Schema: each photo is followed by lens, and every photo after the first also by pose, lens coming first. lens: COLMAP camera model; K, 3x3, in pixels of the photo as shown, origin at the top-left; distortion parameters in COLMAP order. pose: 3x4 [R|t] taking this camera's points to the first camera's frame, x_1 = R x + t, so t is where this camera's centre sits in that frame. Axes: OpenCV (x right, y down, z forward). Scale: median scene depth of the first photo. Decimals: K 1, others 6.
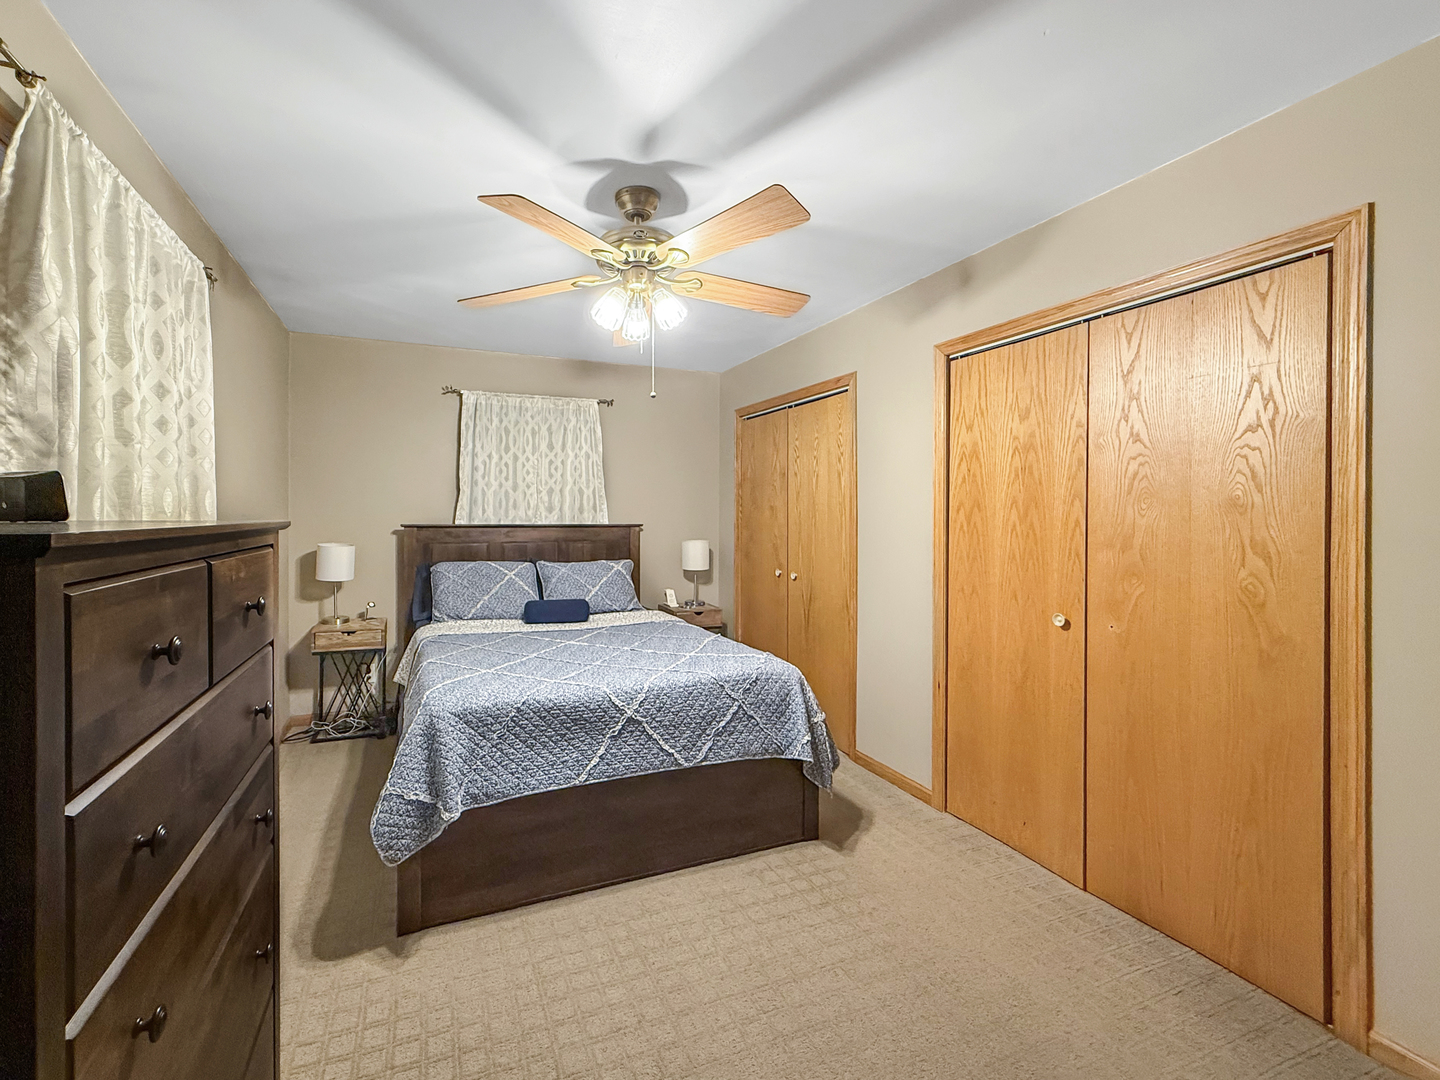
lens RADIAL K [[601.7, 0, 652.6], [0, 601.7, 517.2], [0, 0, 1]] dist [0.000837, 0.000170]
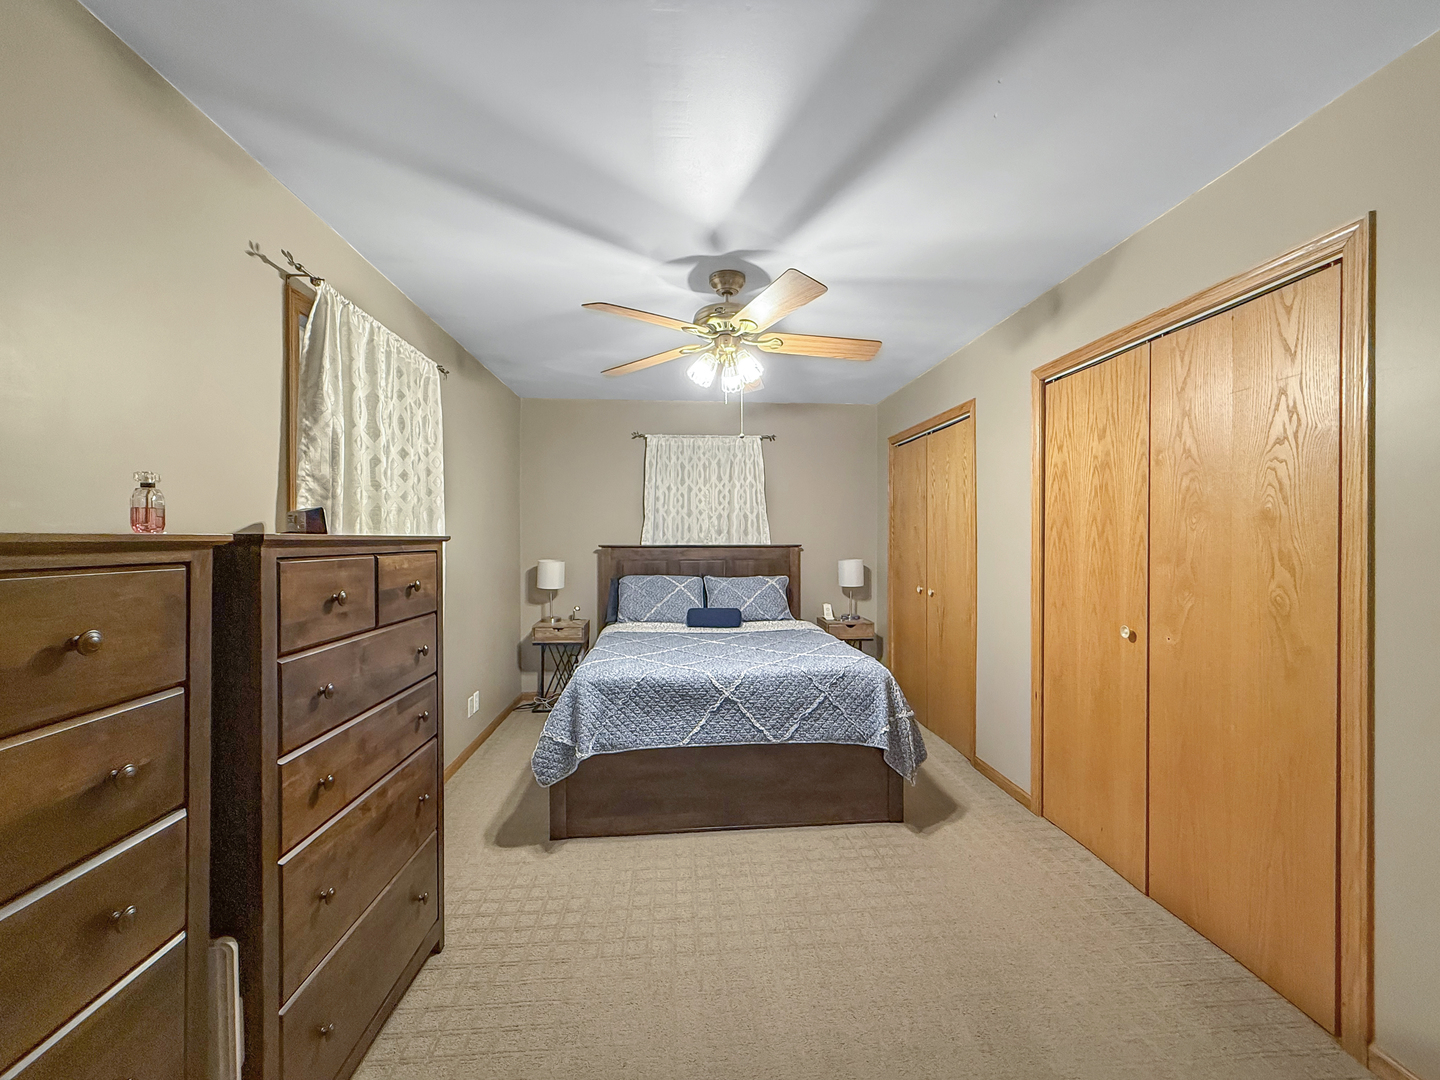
lens RADIAL K [[573.4, 0, 720.0], [0, 573.4, 540.0], [0, 0, 1]] dist [0.000167, -0.000073]
pose [[0.961220, -0.004746, -0.275743, 0.265616], [0.003679, 0.999984, -0.004385, 0.013782], [0.275759, 0.003200, 0.961221, -0.131357]]
